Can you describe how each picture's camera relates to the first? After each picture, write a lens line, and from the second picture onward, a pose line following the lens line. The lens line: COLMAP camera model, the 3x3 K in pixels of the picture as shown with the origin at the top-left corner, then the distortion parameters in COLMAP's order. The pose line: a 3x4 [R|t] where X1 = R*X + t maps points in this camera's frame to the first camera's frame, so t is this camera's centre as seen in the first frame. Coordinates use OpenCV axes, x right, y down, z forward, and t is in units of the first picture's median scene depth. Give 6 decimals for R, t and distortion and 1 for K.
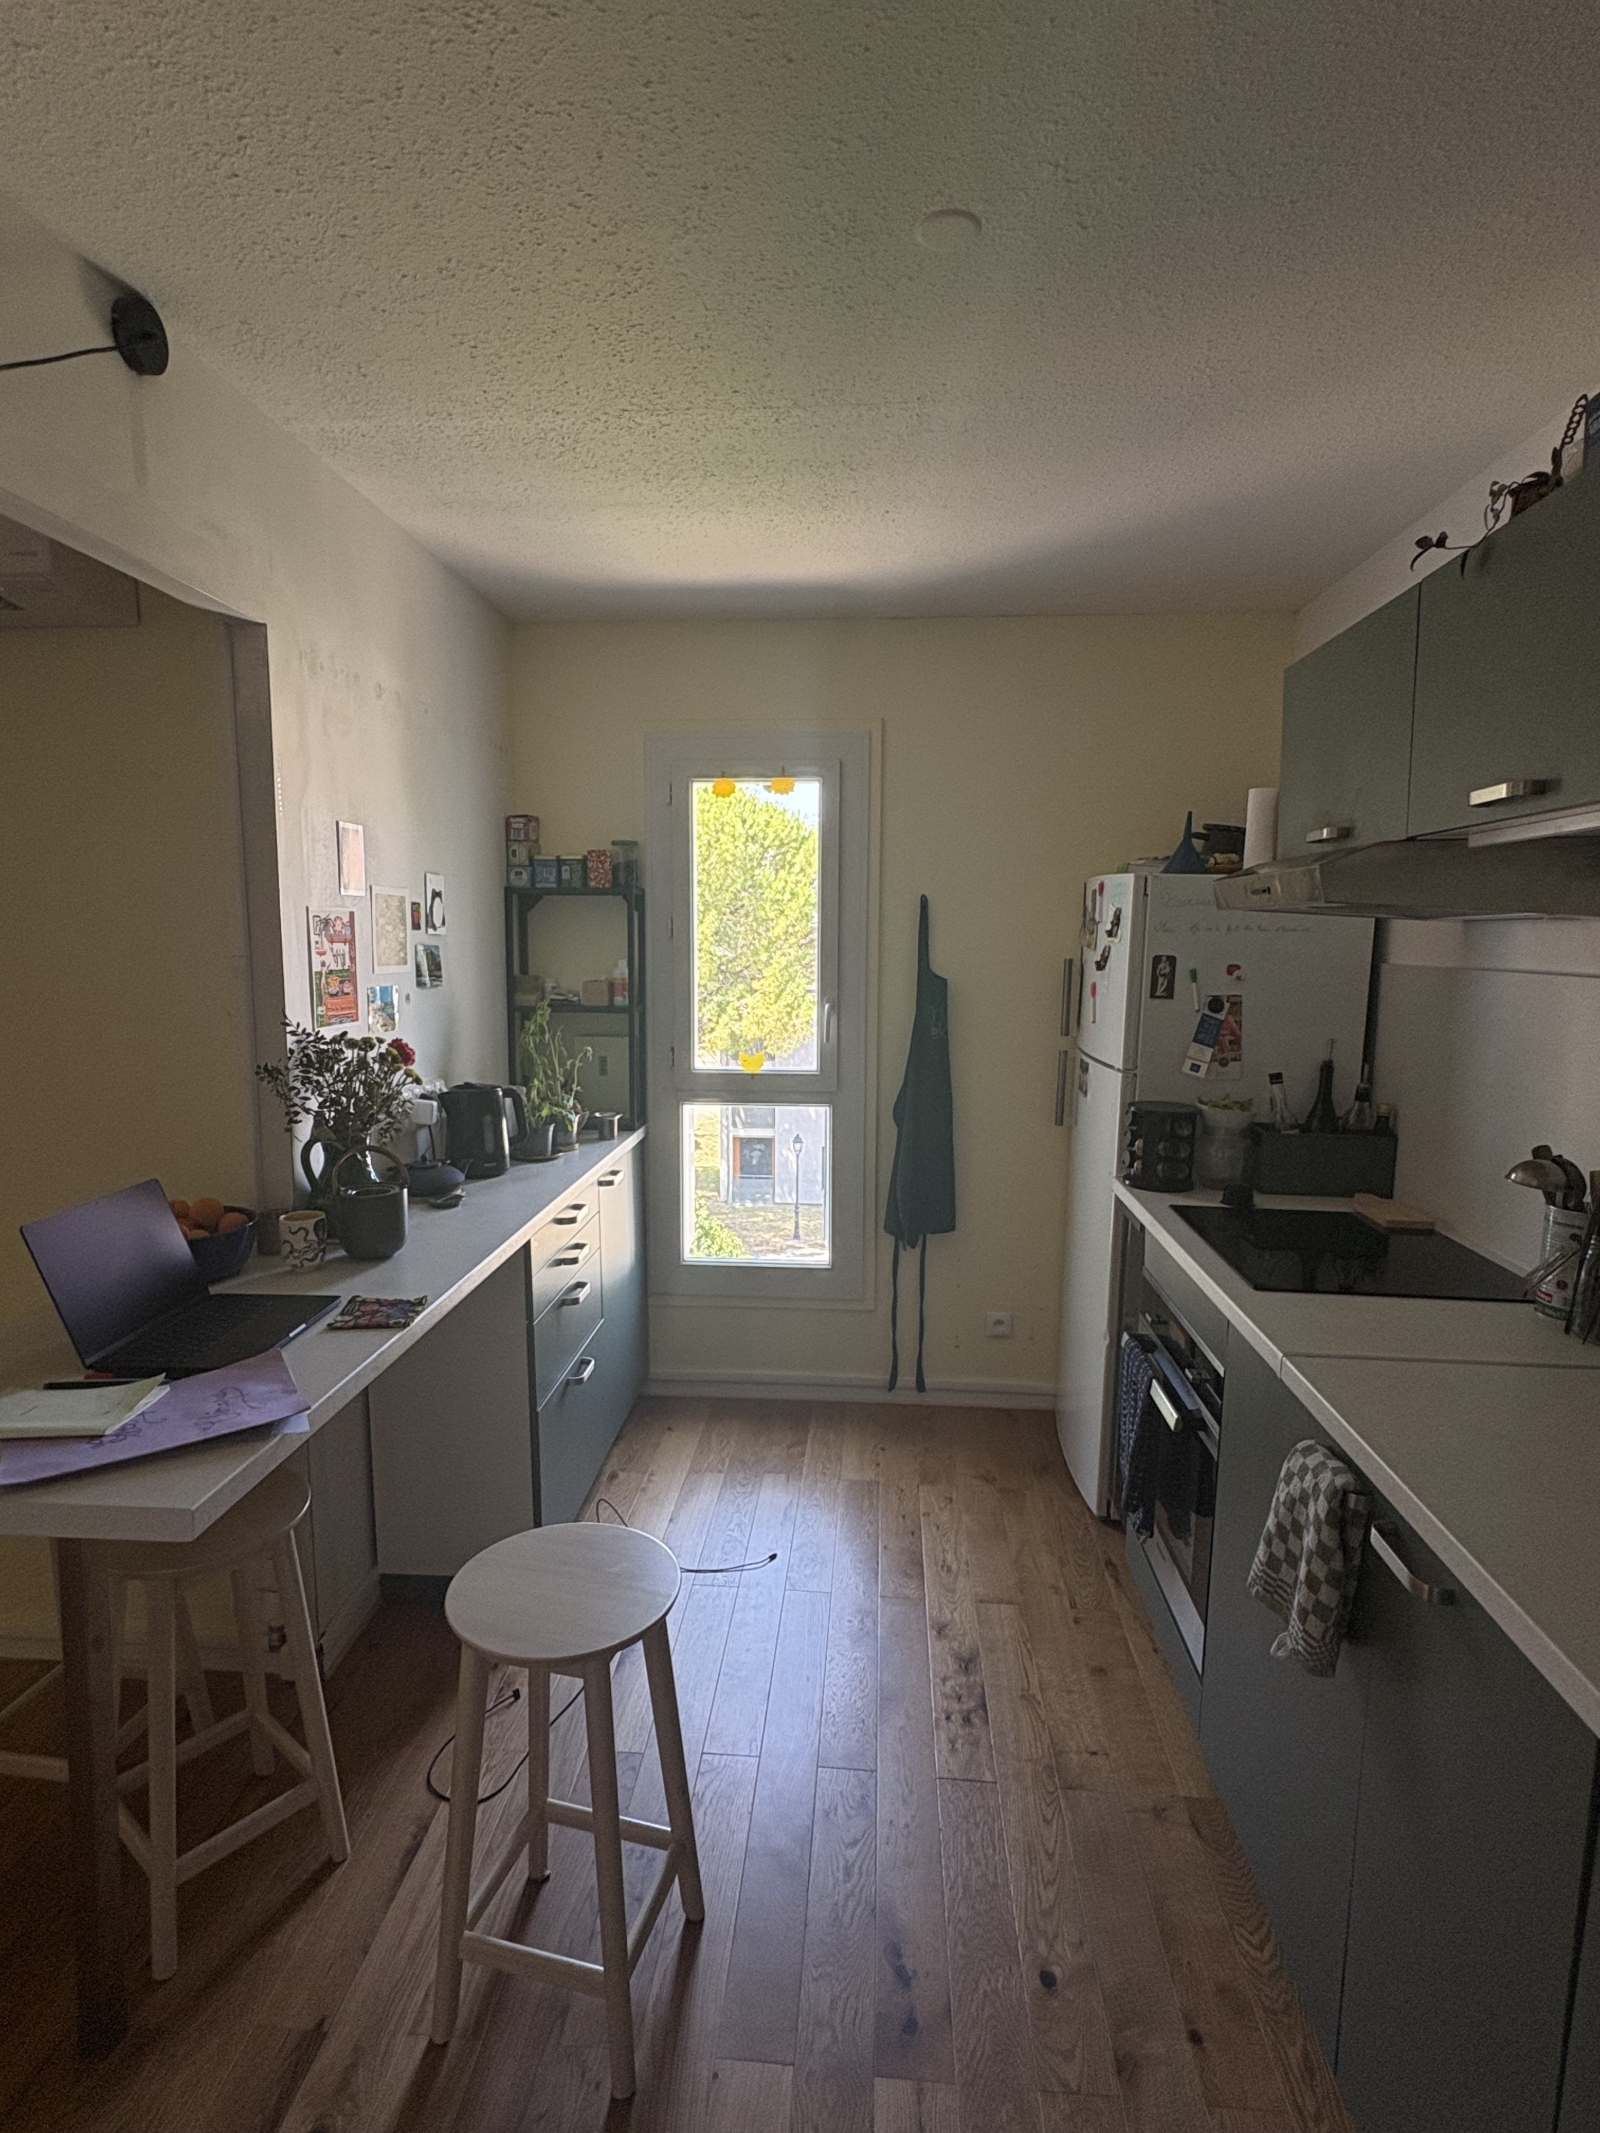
lens RADIAL K [[1124.5, 0, 805.0], [0, 1124.5, 1070.5], [0, 0, 1]] dist [0.008097, 0.002463]
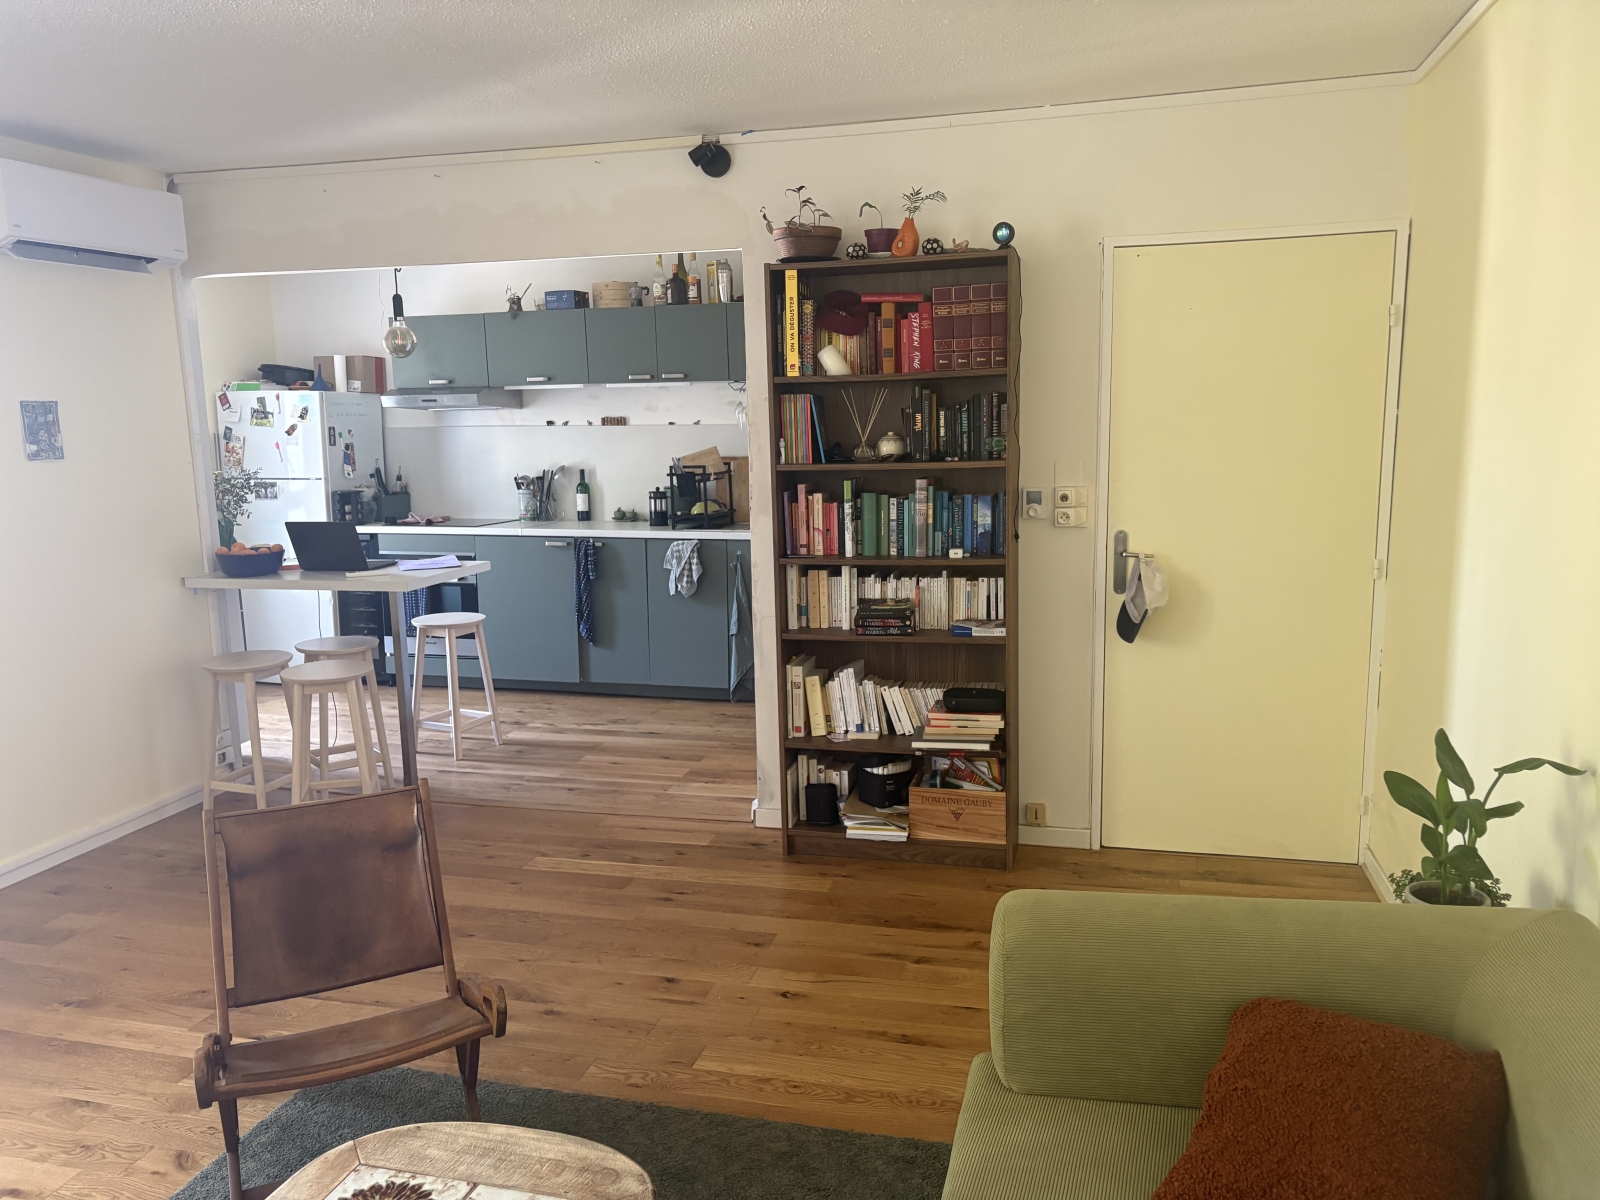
lens RADIAL K [[1207.9, 0, 816.2], [0, 1207.9, 607.9], [0, 0, 1]] dist [0.038607, -0.008558]
pose [[0.172017, -0.169840, 0.970343, -2.001853], [0.139665, 0.979280, 0.146645, 0.035045], [-0.975143, 0.110298, 0.192173, -0.411262]]
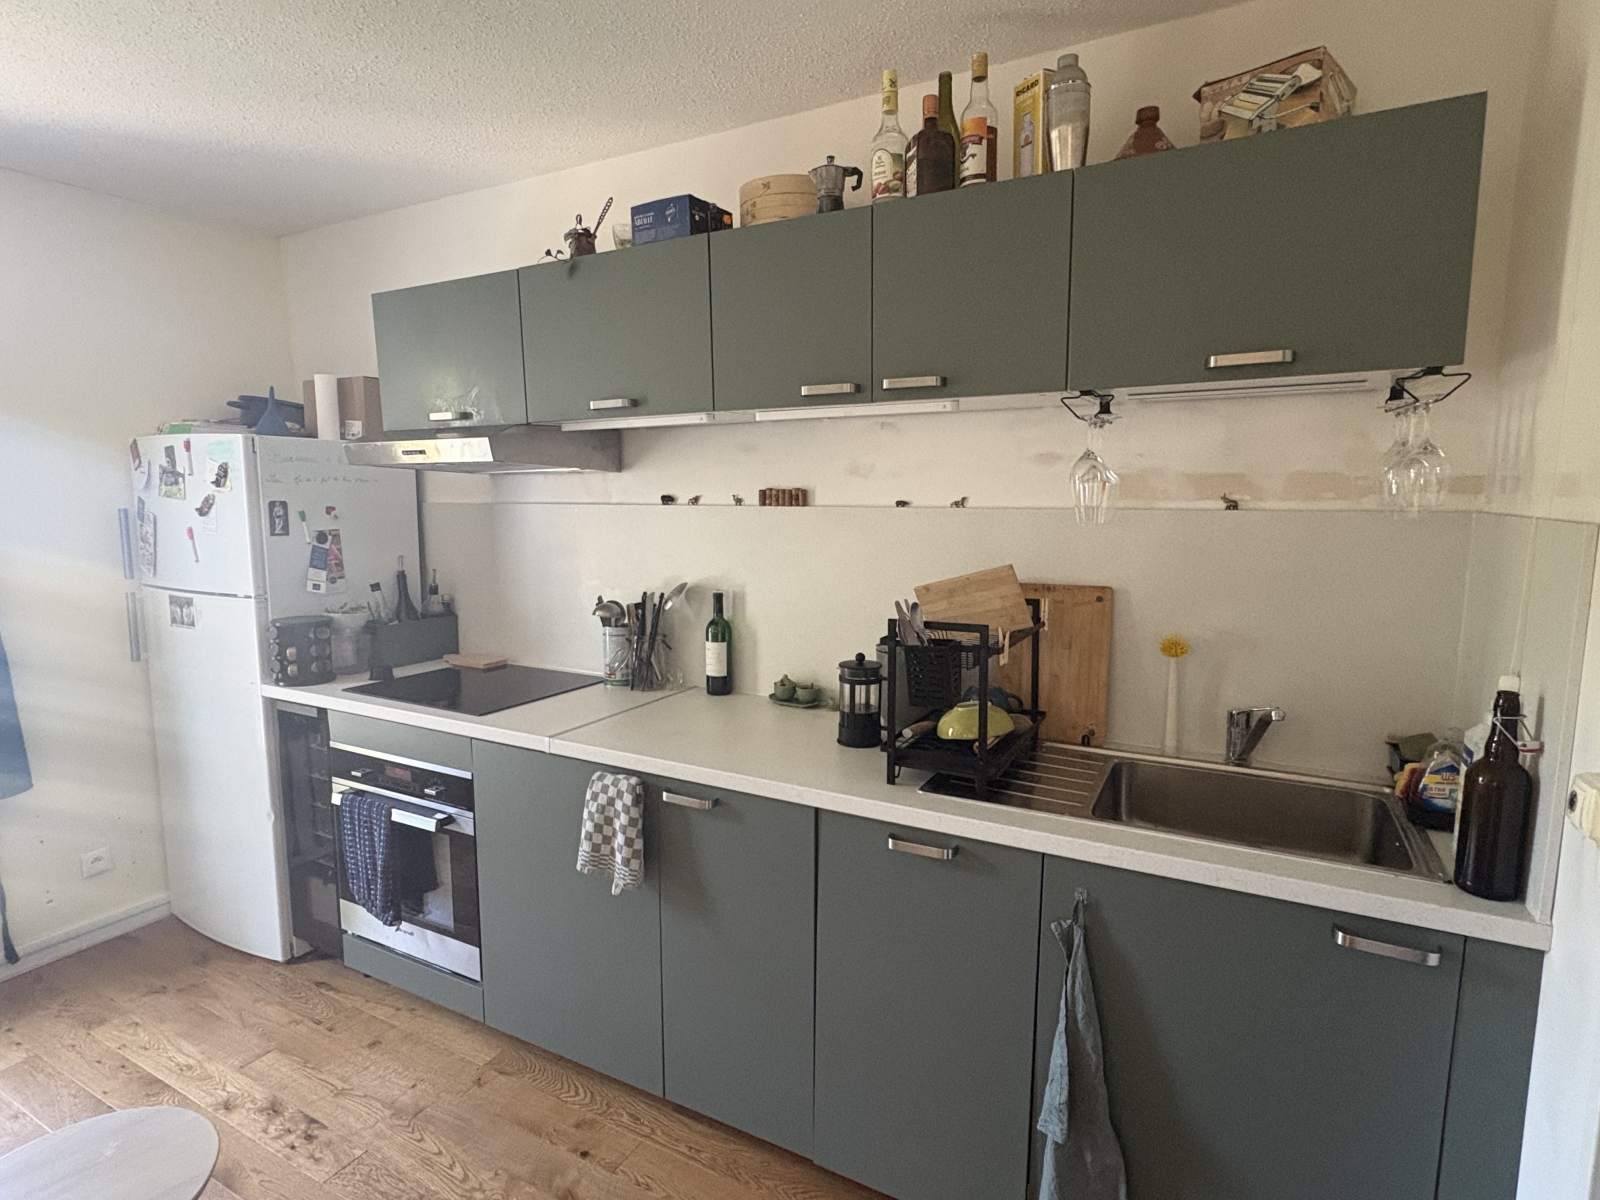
lens RADIAL K [[843.5, 0, 796.8], [0, 843.5, 600.9], [0, 0, 1]] dist [0.008097, 0.002463]
pose [[0.412214, -0.130771, 0.901653, -0.308897], [0.120277, 0.988795, 0.088422, -0.005806], [-0.903113, 0.071999, 0.423323, 0.085338]]
